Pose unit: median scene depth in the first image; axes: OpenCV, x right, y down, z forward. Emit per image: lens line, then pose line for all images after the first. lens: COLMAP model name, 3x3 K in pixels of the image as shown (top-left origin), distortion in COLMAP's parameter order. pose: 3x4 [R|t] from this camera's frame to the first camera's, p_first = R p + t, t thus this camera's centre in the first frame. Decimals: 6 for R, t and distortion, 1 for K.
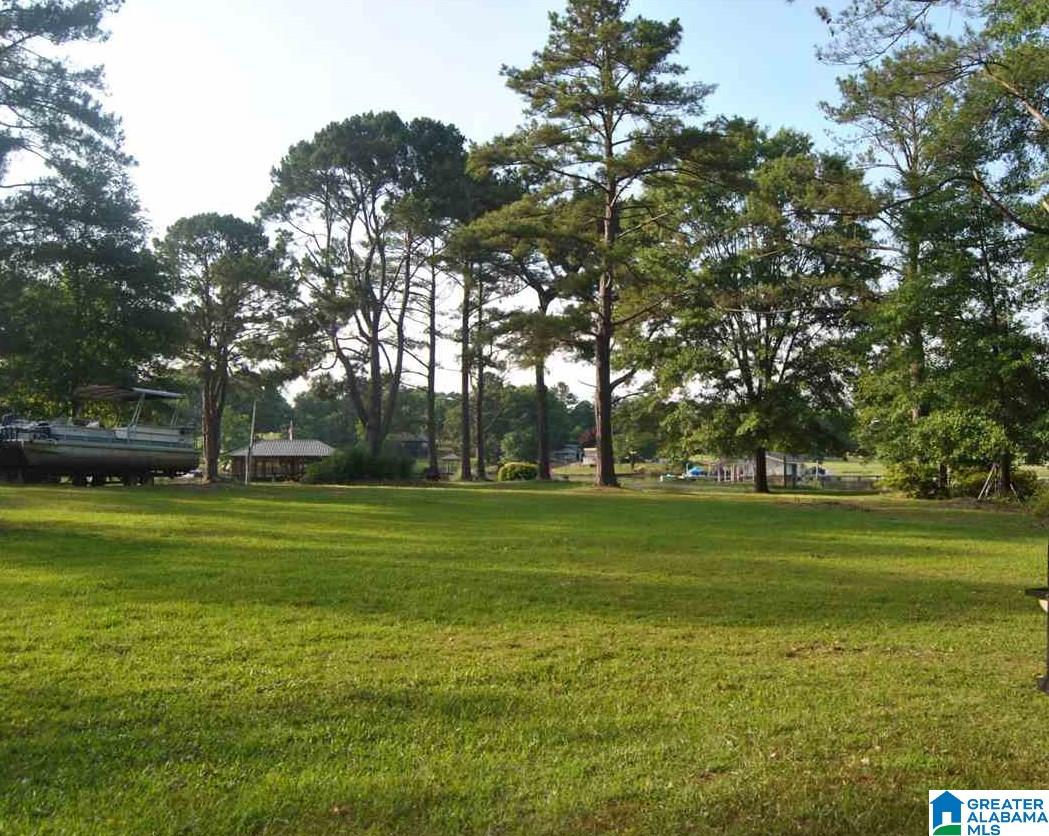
lens RADIAL K [[1023.1, 0, 524.5], [0, 1023.1, 418.0], [0, 0, 1]] dist [-0.000852, -0.000076]
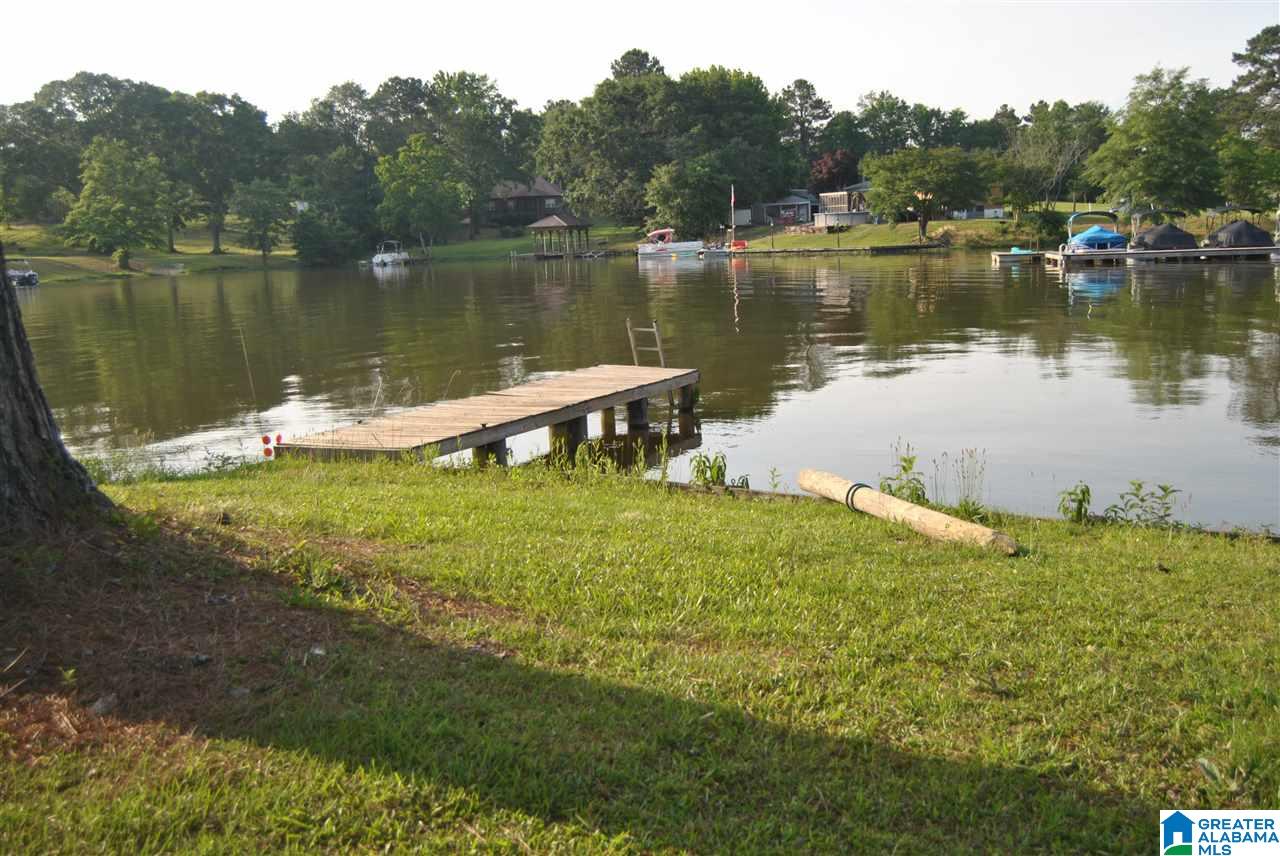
lens RADIAL K [[1428.2, 0, 631.4], [0, 1428.2, 419.0], [0, 0, 1]] dist [-0.032983, -0.030552]
pose [[0.993754, -0.022500, -0.109302, 0.041179], [0.041197, 0.984244, 0.171948, 0.015555], [0.103711, -0.175377, 0.979023, 0.334092]]
